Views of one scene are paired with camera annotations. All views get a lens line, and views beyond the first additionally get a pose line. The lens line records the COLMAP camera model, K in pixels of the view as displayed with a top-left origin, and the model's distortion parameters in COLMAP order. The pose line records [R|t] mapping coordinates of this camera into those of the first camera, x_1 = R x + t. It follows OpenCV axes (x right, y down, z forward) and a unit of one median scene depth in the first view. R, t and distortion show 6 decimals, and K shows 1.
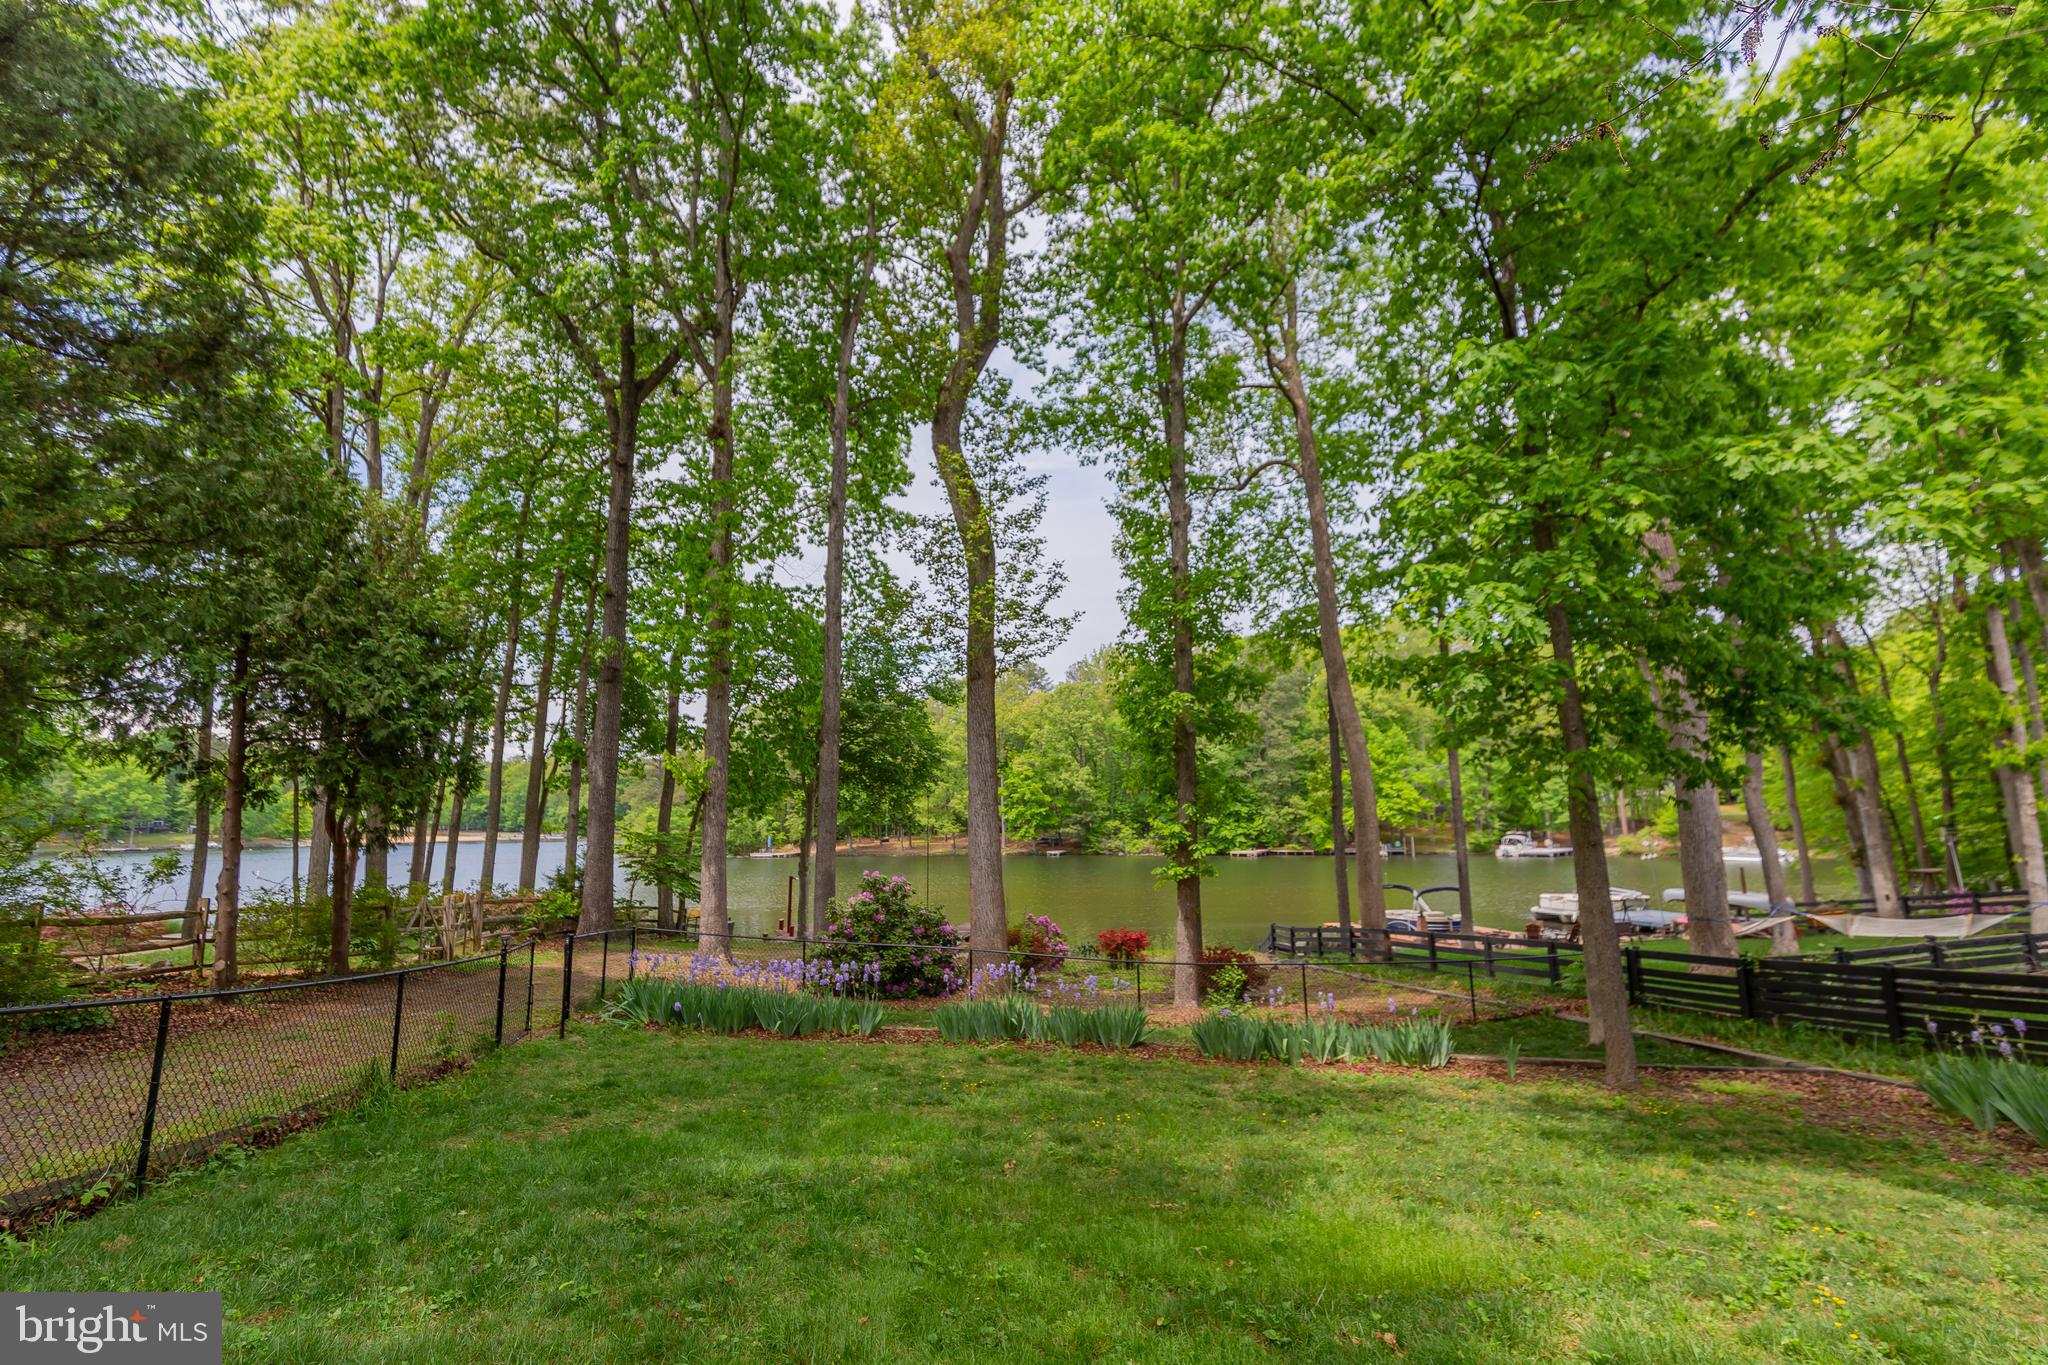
lens RADIAL K [[942.7, 0, 1030.0], [0, 942.7, 663.8], [0, 0, 1]] dist [0.004424, -0.000426]
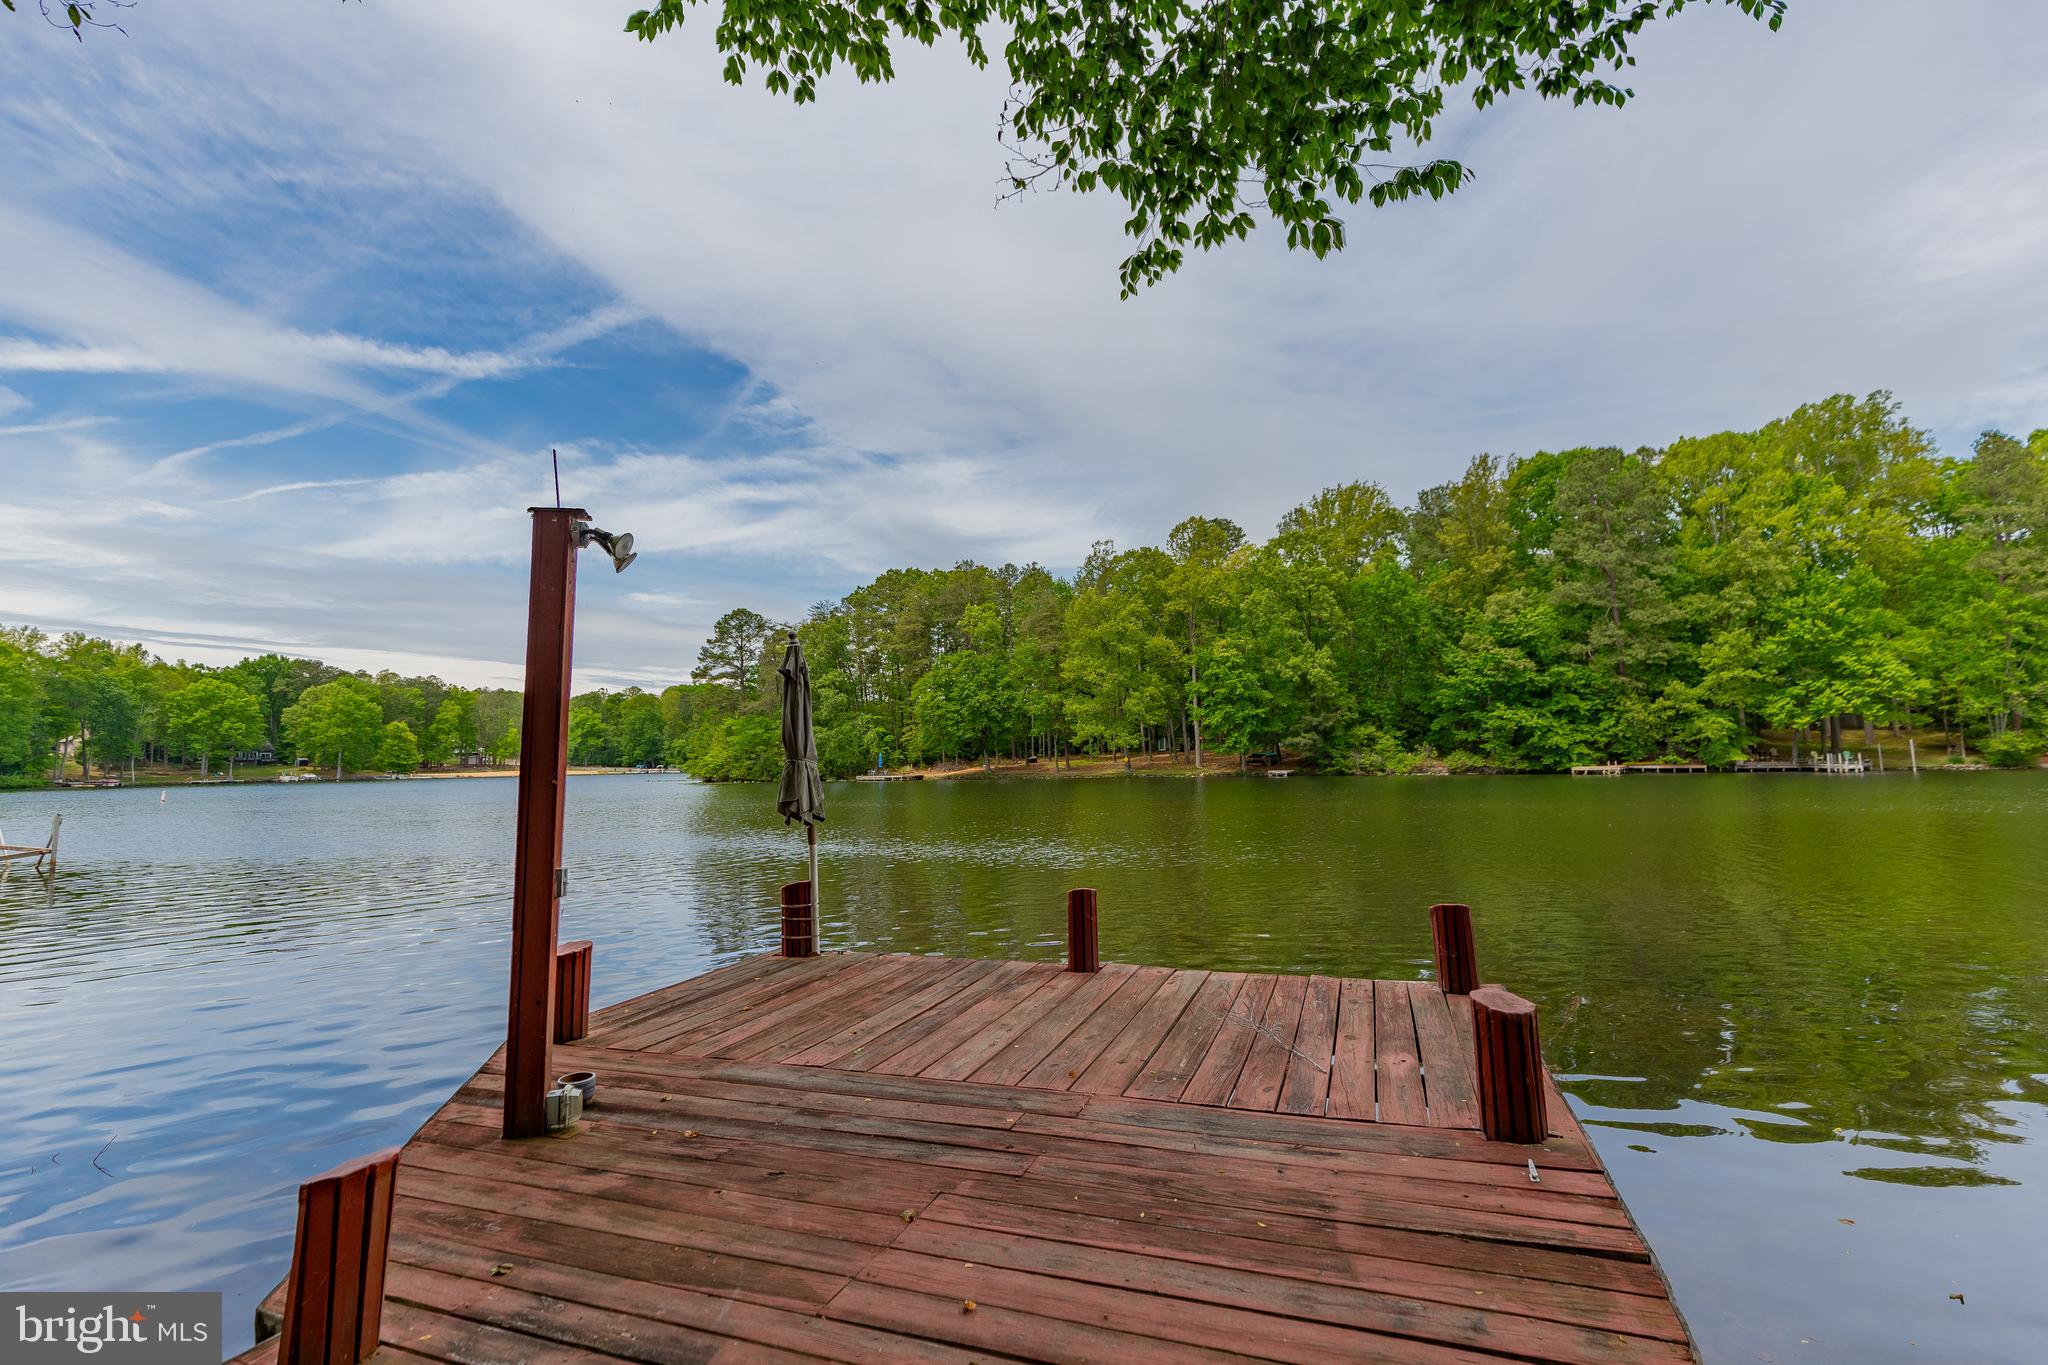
lens RADIAL K [[942.7, 0, 1030.0], [0, 942.7, 663.8], [0, 0, 1]] dist [0.004424, -0.000426]
pose [[0.991047, -0.018667, -0.132203, -0.062372], [0.026528, 0.997967, 0.057949, 0.076091], [0.130853, -0.060937, 0.989527, 0.297492]]
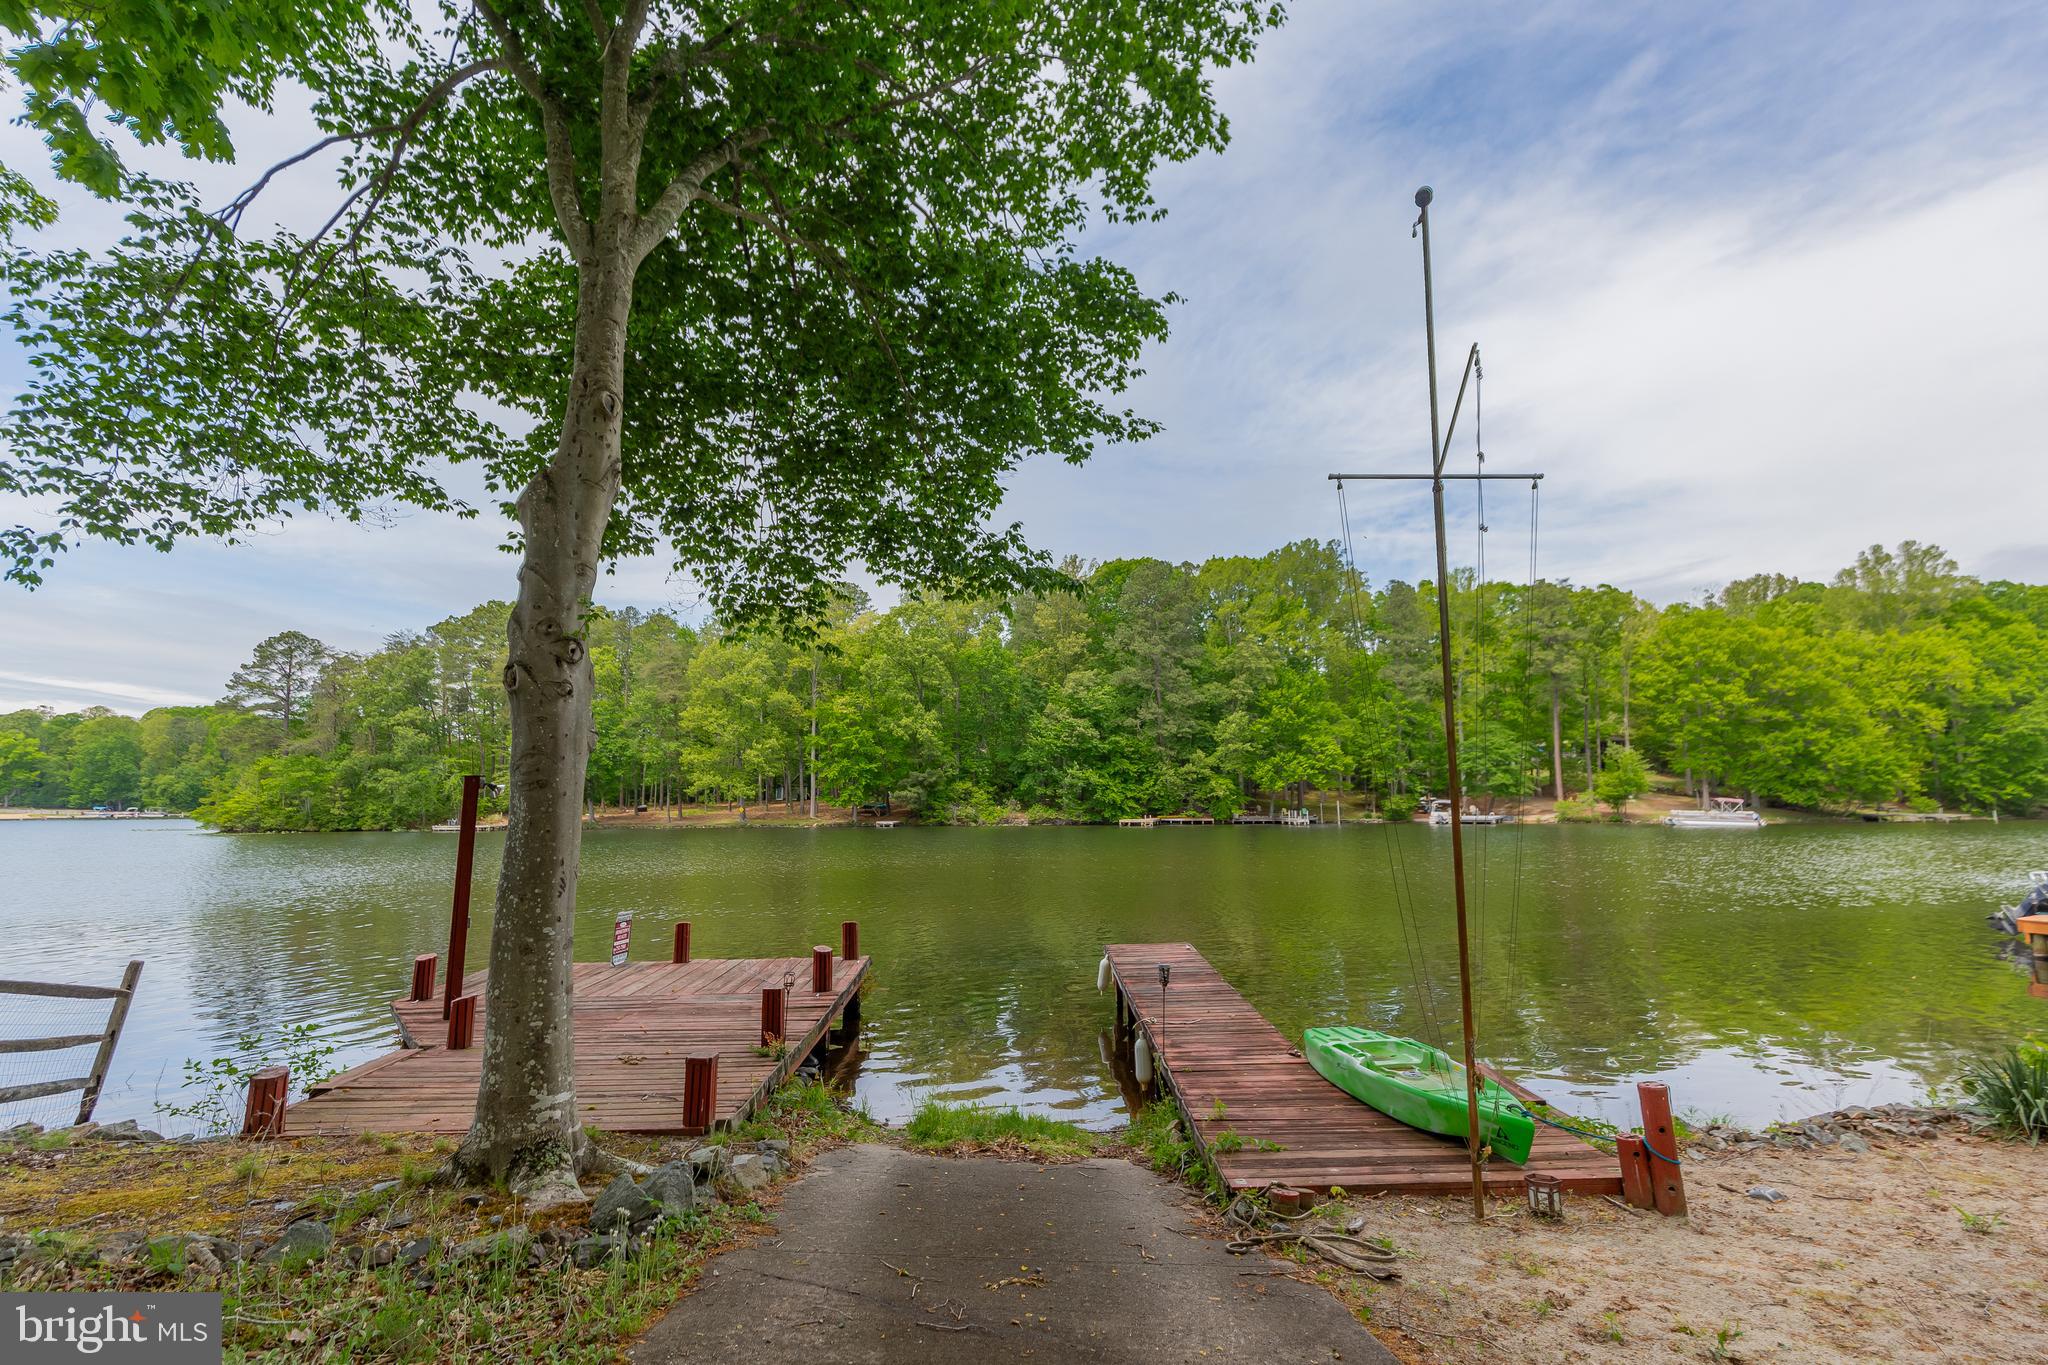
lens RADIAL K [[950.9, 0, 1028.9], [0, 950.9, 664.9], [0, 0, 1]] dist [0.004871, -0.000292]
pose [[0.968169, 0.040015, 0.247078, -0.056781], [-0.044277, 0.998951, 0.011717, 0.060252], [-0.246349, -0.022284, 0.968925, 0.238571]]
